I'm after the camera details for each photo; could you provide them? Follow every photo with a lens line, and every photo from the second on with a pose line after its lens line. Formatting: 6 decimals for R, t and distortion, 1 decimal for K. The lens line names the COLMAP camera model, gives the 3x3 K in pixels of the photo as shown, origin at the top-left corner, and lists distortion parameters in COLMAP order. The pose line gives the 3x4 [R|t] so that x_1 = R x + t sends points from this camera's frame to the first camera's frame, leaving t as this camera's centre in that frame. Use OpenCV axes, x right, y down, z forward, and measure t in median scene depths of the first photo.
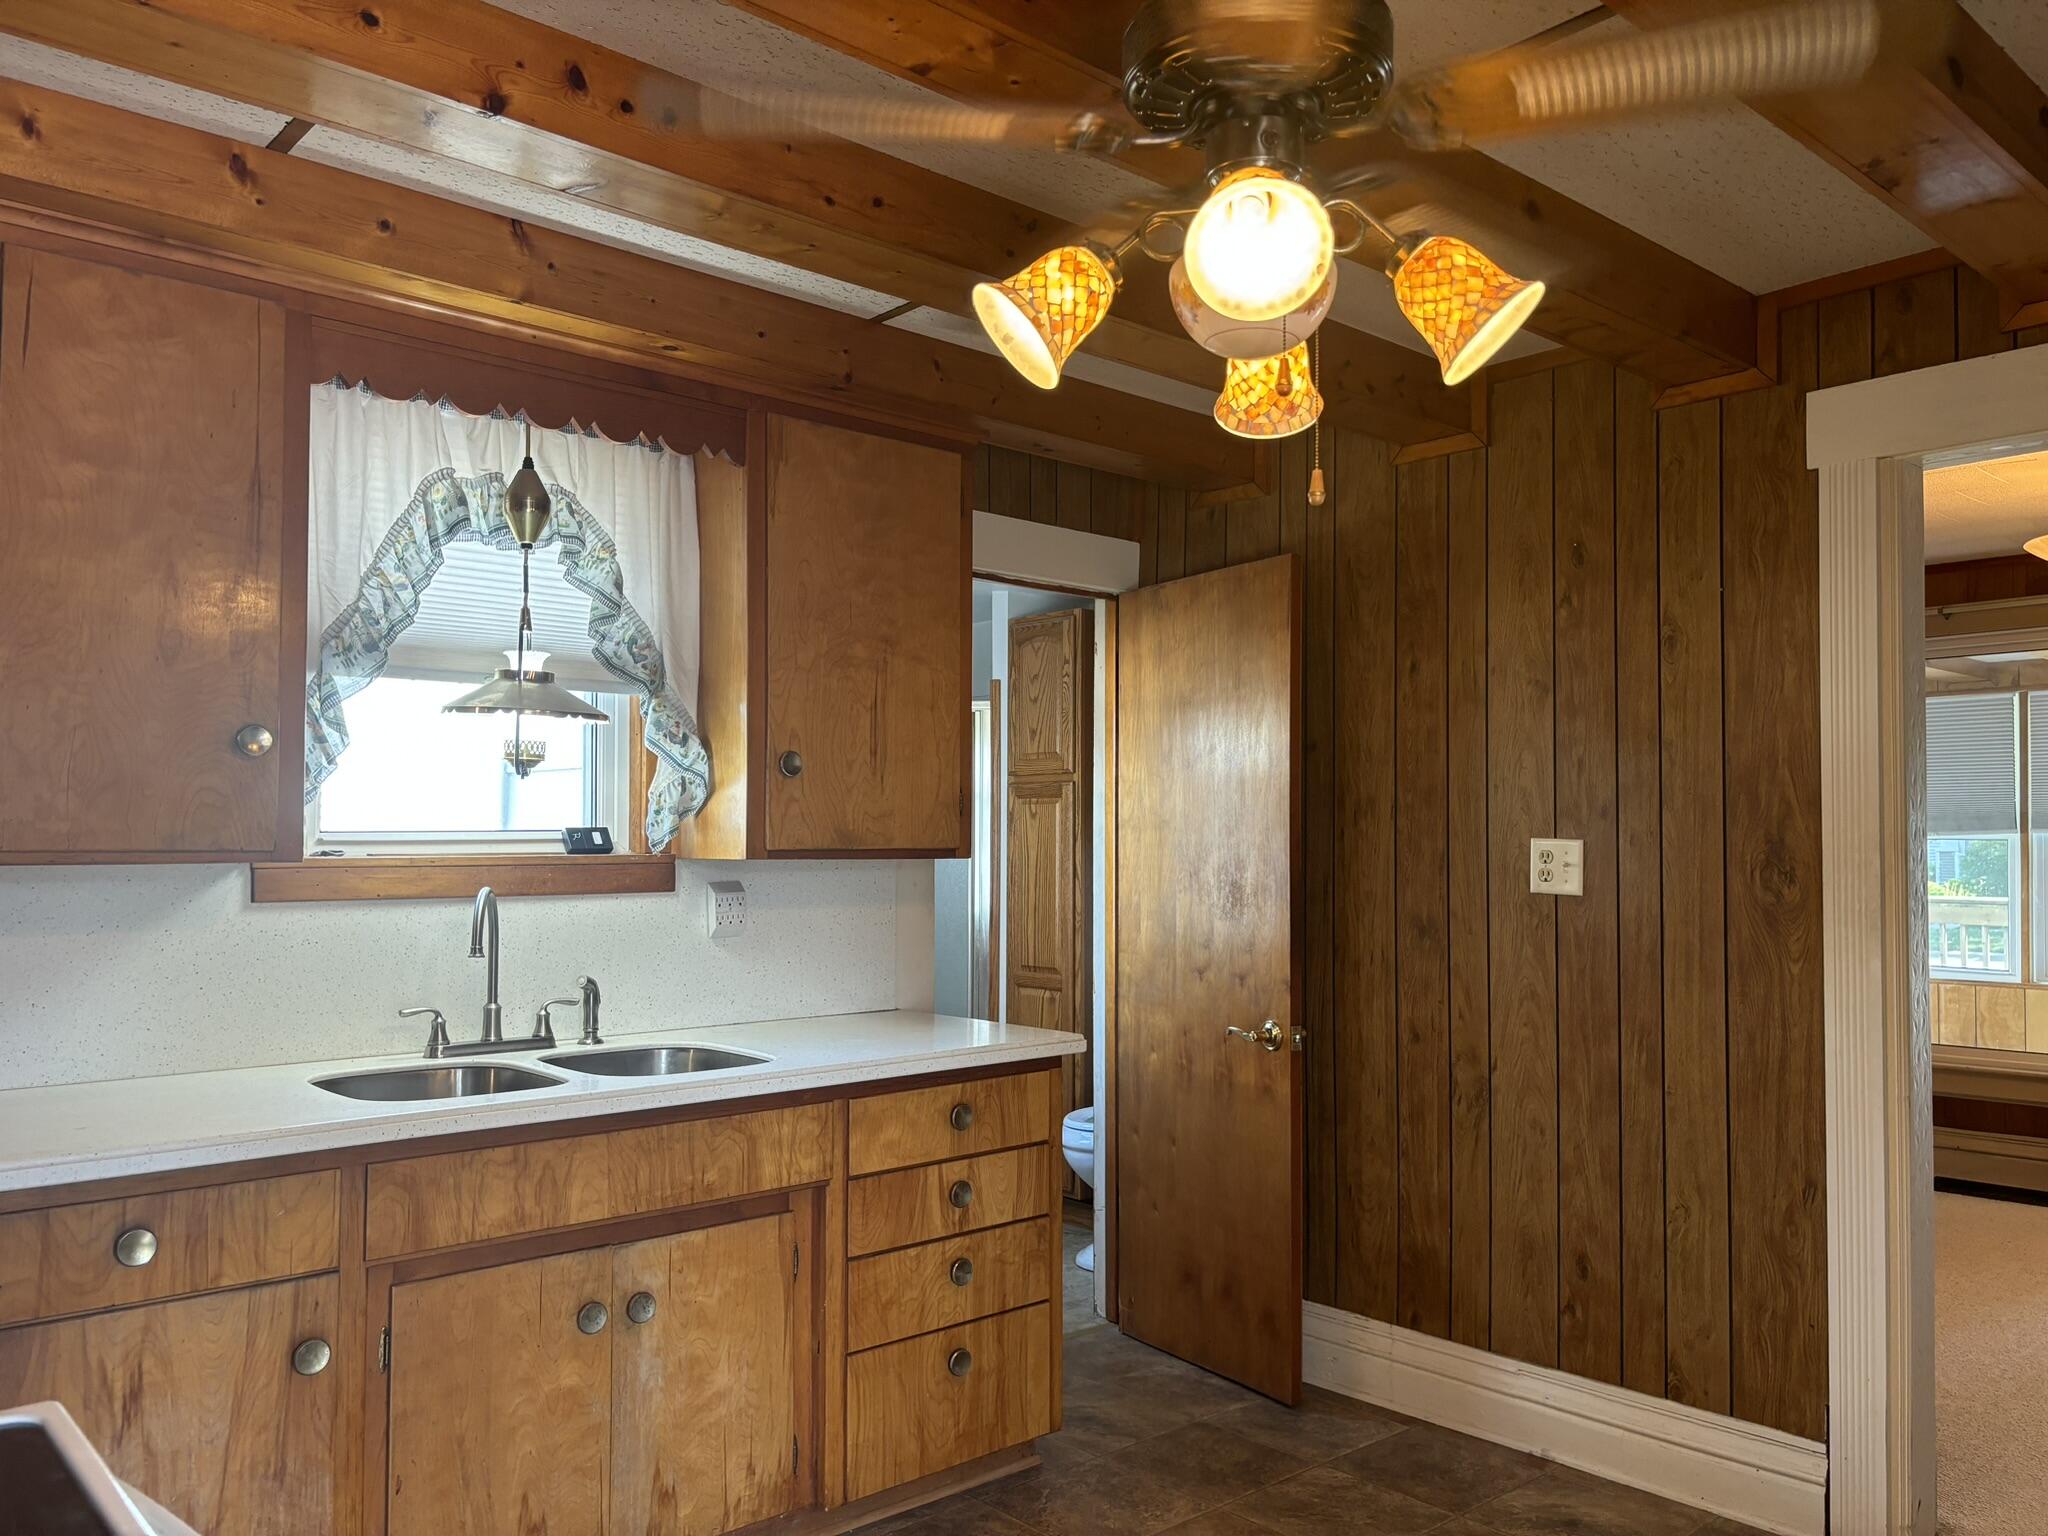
lens RADIAL K [[1540.9, 0, 1020.1], [0, 1540.9, 782.7], [0, 0, 1]] dist [0.028246, -0.038969]
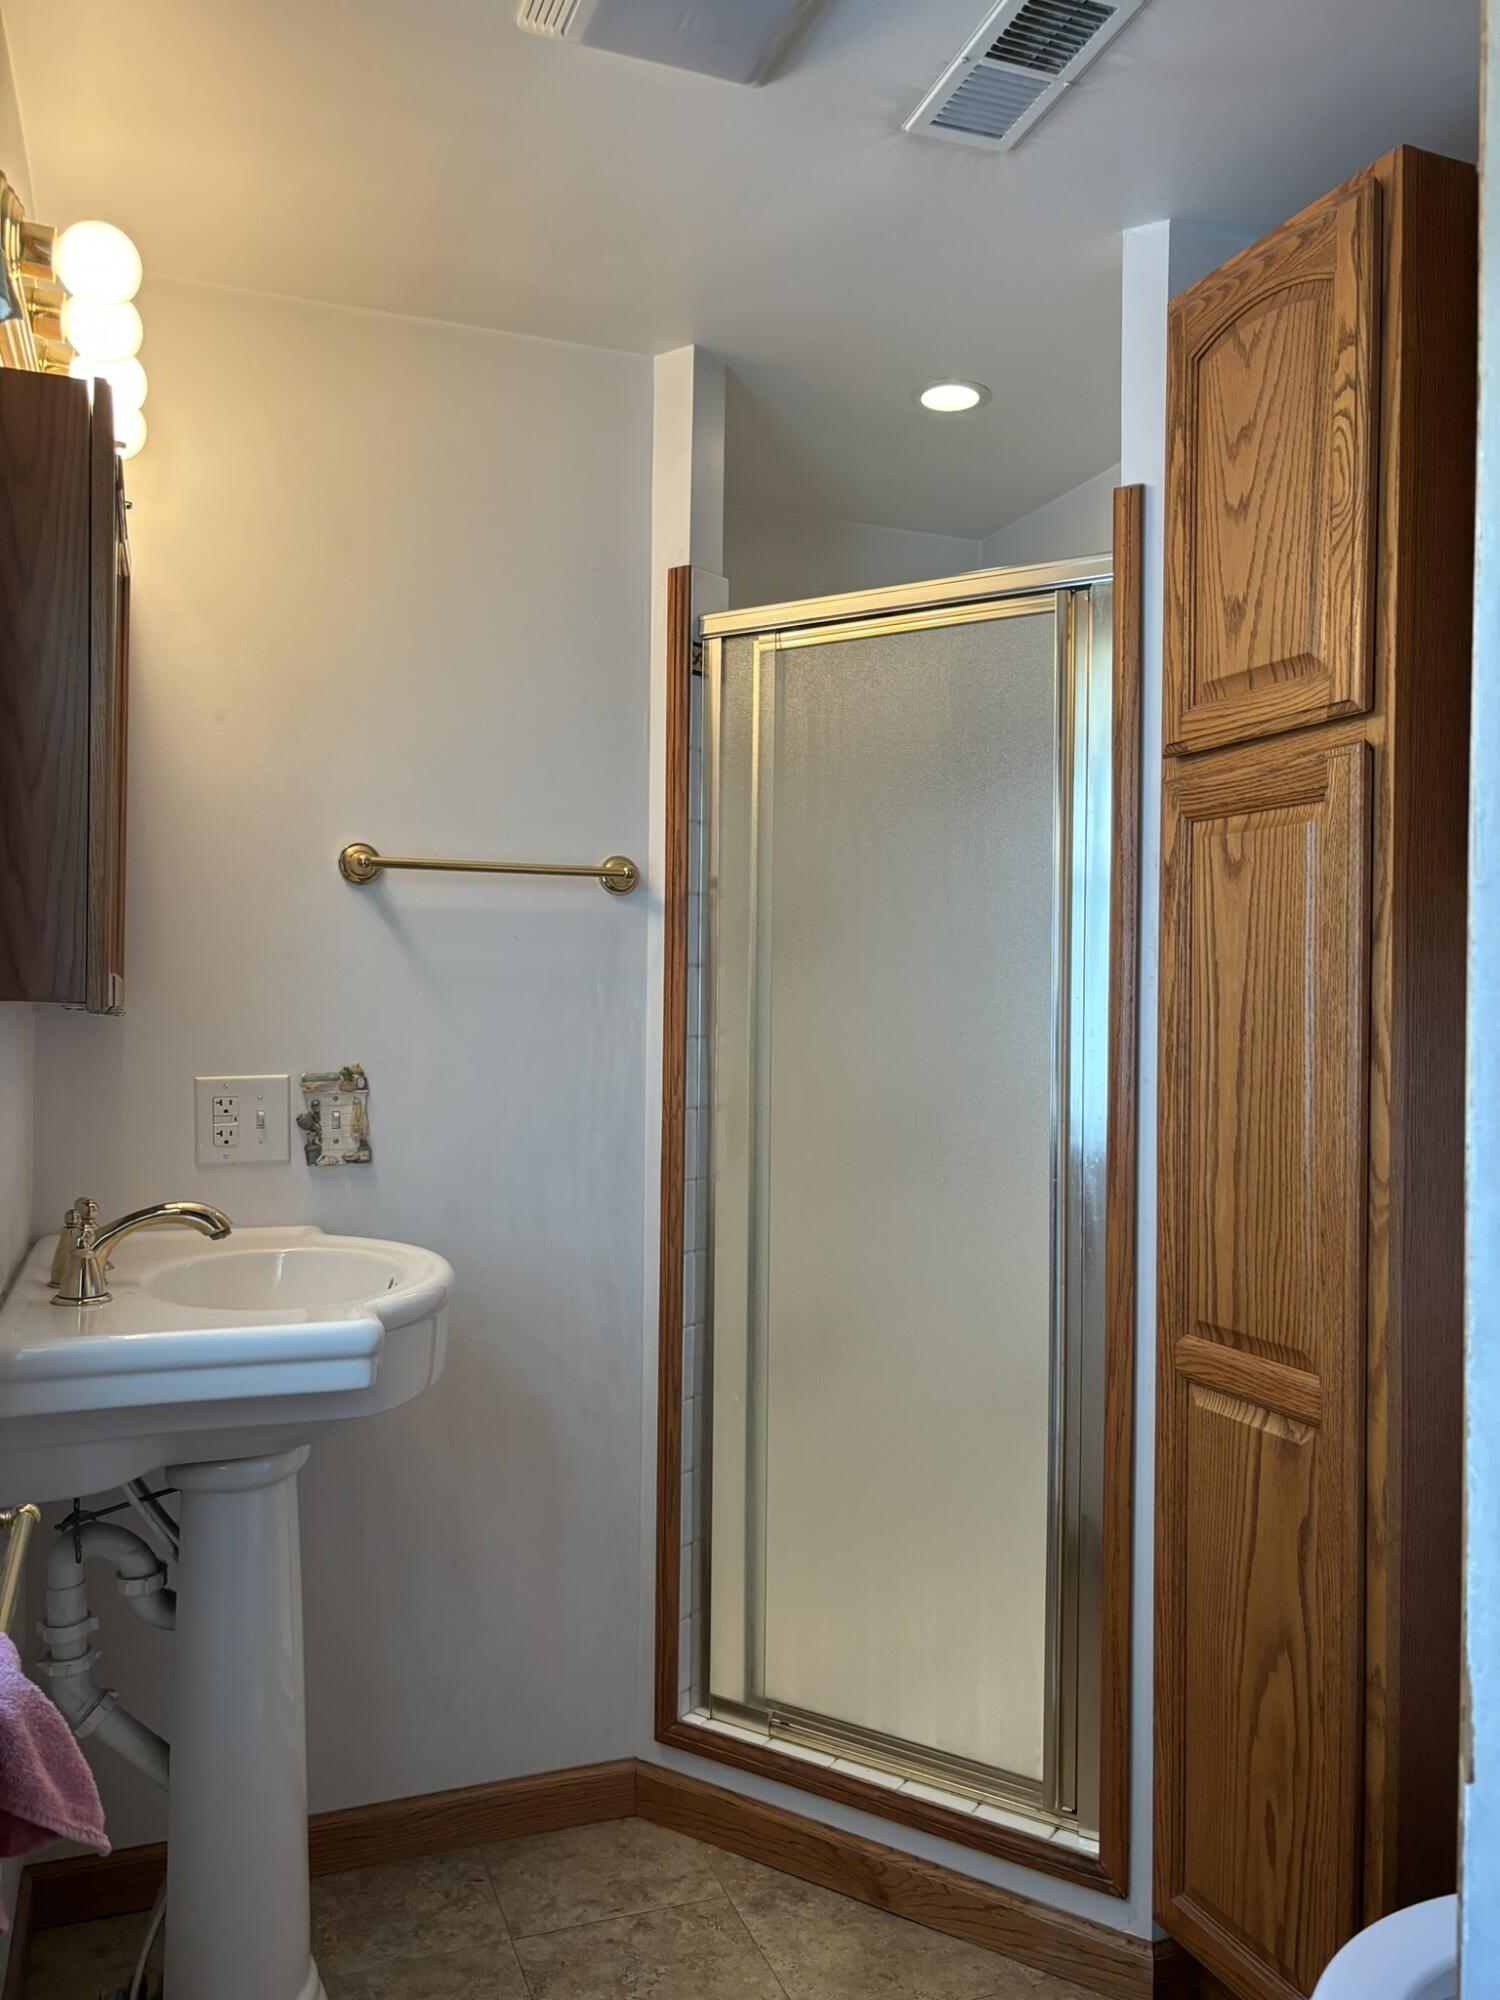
lens RADIAL K [[1504.7, 0, 752.2], [0, 1504.7, 1003.5], [0, 0, 1]] dist [0.028246, -0.038969]
pose [[0.934832, 0.005323, -0.355049, 0.026851], [0.008941, 0.999218, 0.038522, 0.036852], [0.354977, -0.039187, 0.934054, 0.665686]]
